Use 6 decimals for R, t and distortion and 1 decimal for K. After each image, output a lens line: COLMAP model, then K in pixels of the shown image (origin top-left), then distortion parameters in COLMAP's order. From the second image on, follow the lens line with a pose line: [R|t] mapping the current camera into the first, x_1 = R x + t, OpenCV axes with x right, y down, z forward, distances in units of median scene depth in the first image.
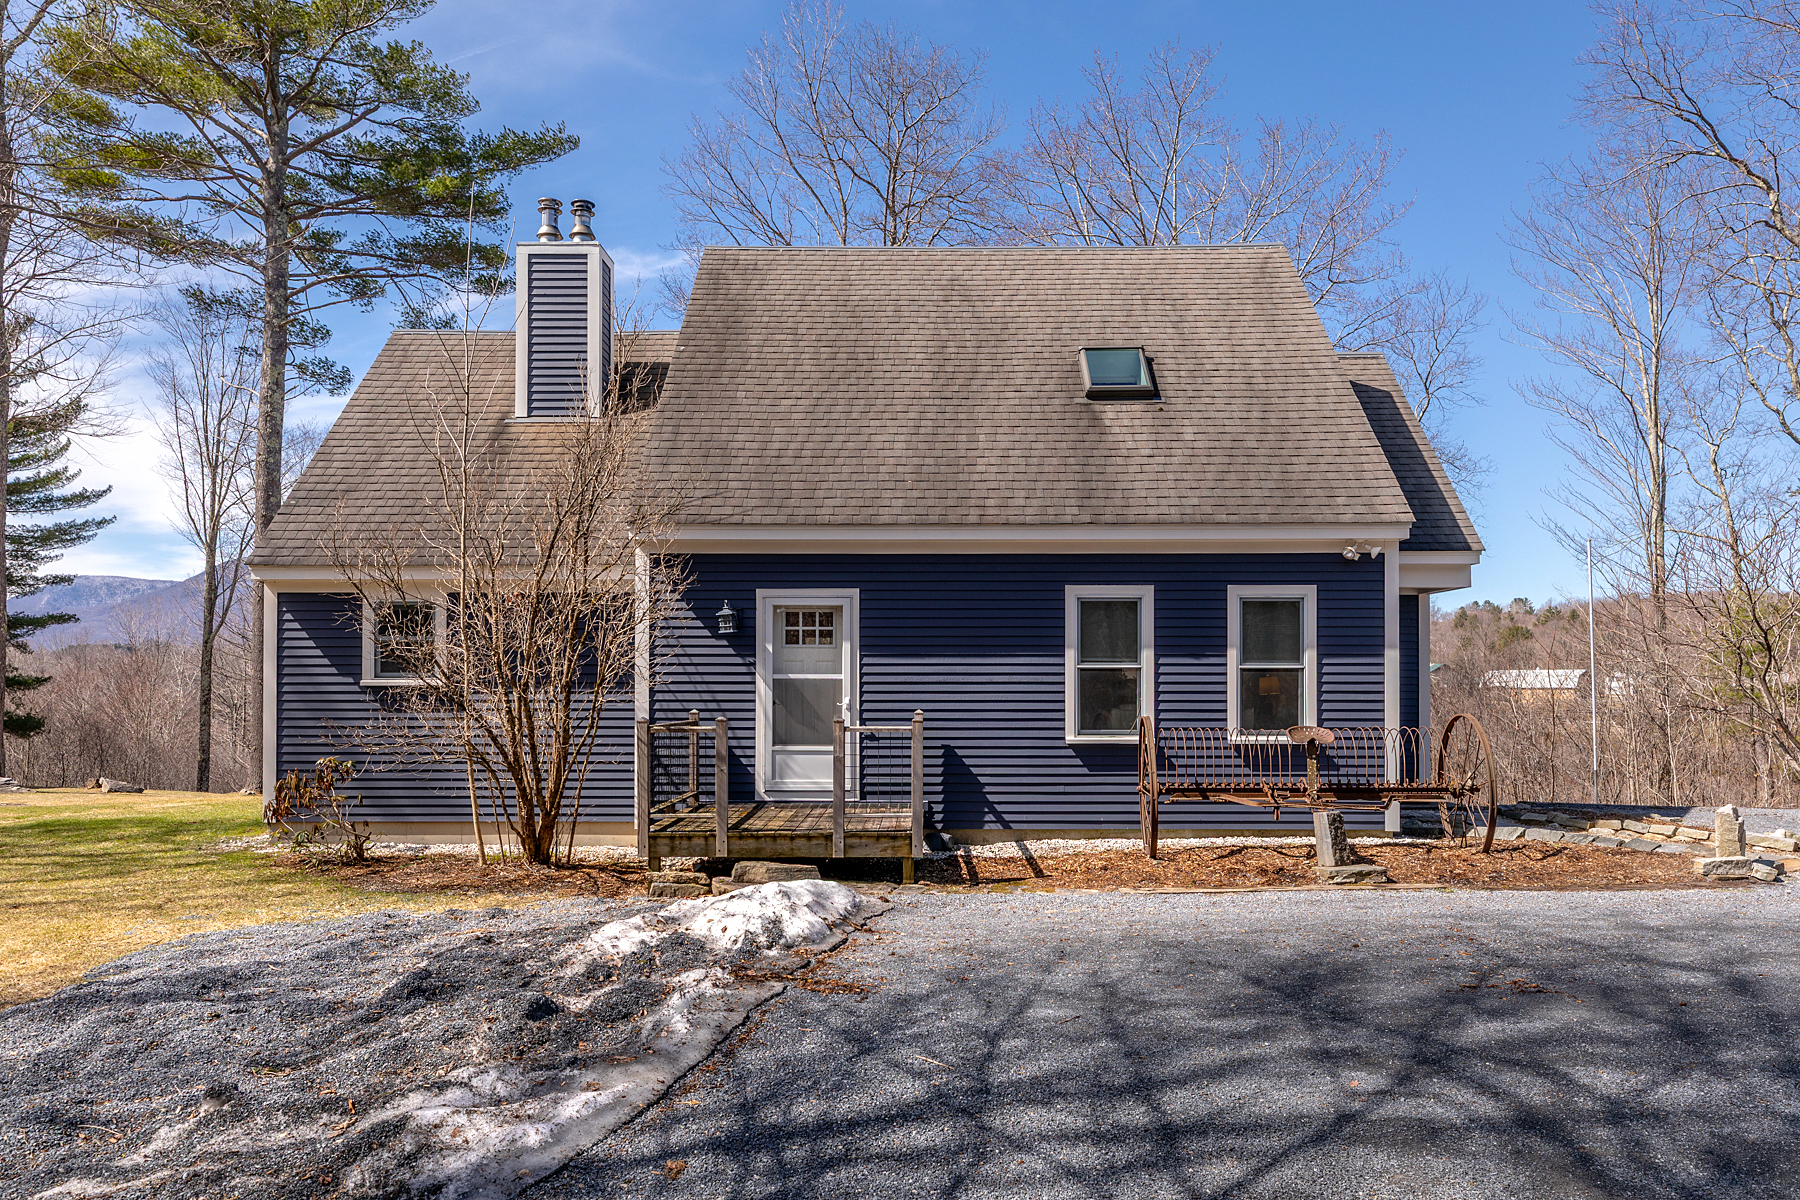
lens RADIAL K [[1241.4, 0, 879.4], [0, 1241.4, 693.4], [0, 0, 1]] dist [0.034105, 0.002112]
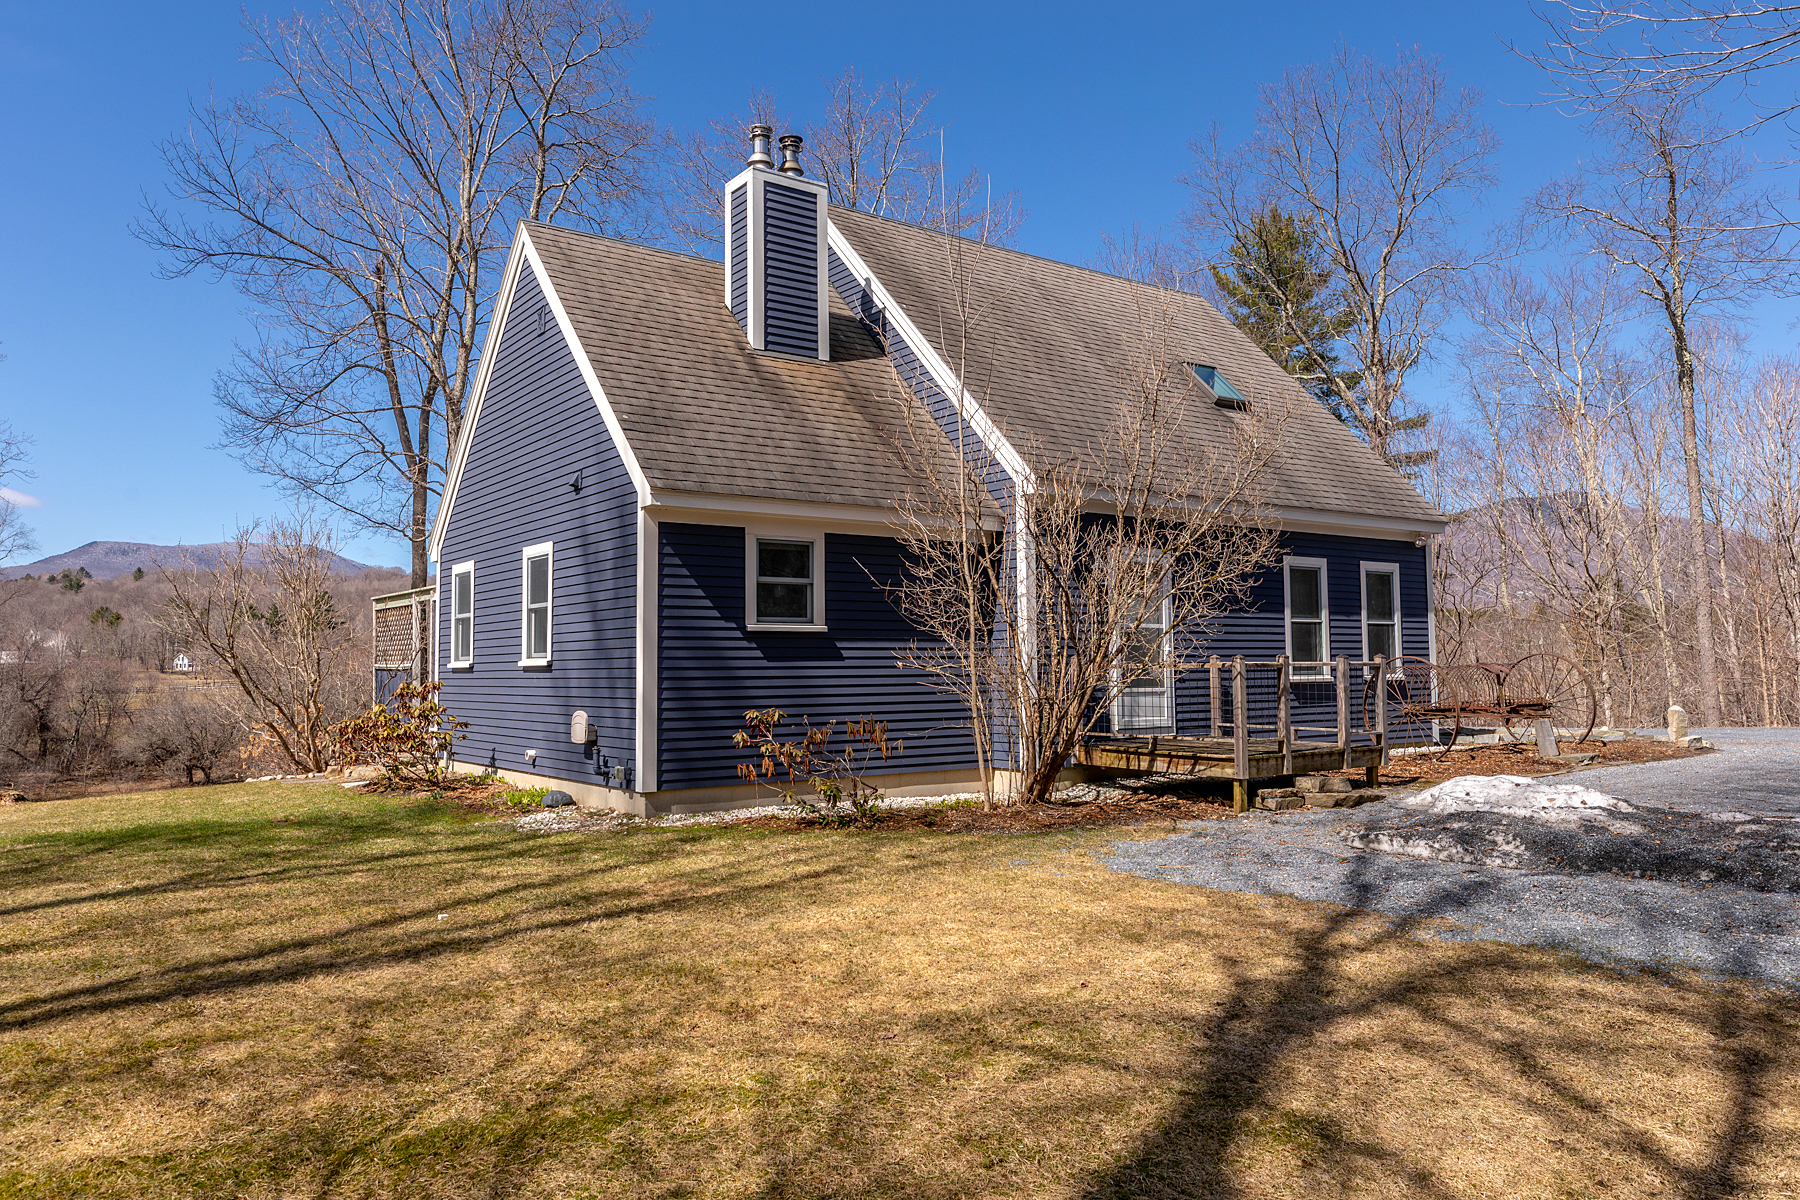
lens RADIAL K [[1296.2, 0, 908.6], [0, 1296.2, 591.1], [0, 0, 1]] dist [0.003753, 0.003503]
pose [[0.788709, 0.030940, 0.613987, -0.322021], [0.007002, 0.998216, -0.059296, 0.007705], [-0.614726, 0.051066, 0.787086, 0.070178]]
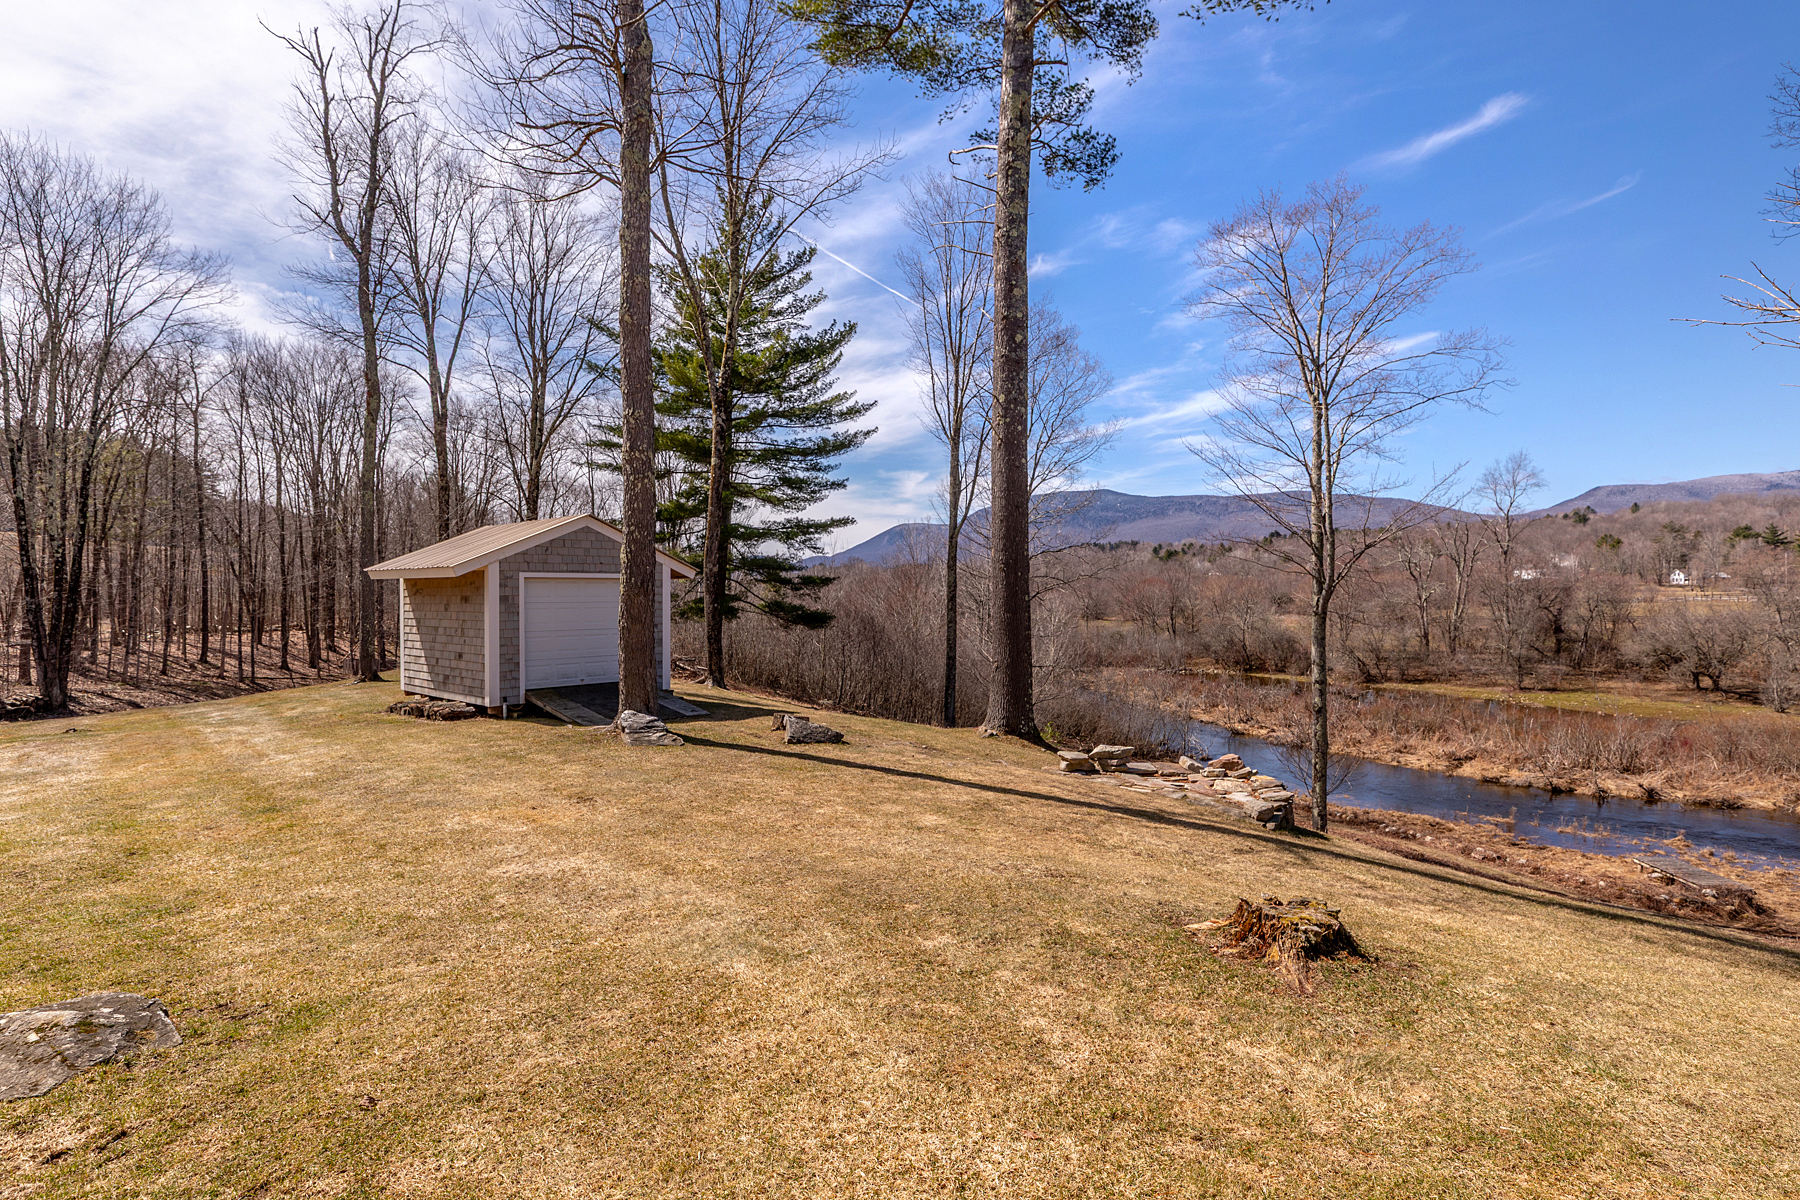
lens RADIAL K [[881.0, 0, 897.8], [0, 881.0, 593.4], [0, 0, 1]] dist [-0.006854, -0.001676]
pose [[0.839553, -0.009026, -0.543202, -0.265335], [0.010860, 0.999941, 0.000169, 0.002908], [0.543169, -0.006042, 0.839602, 0.533555]]
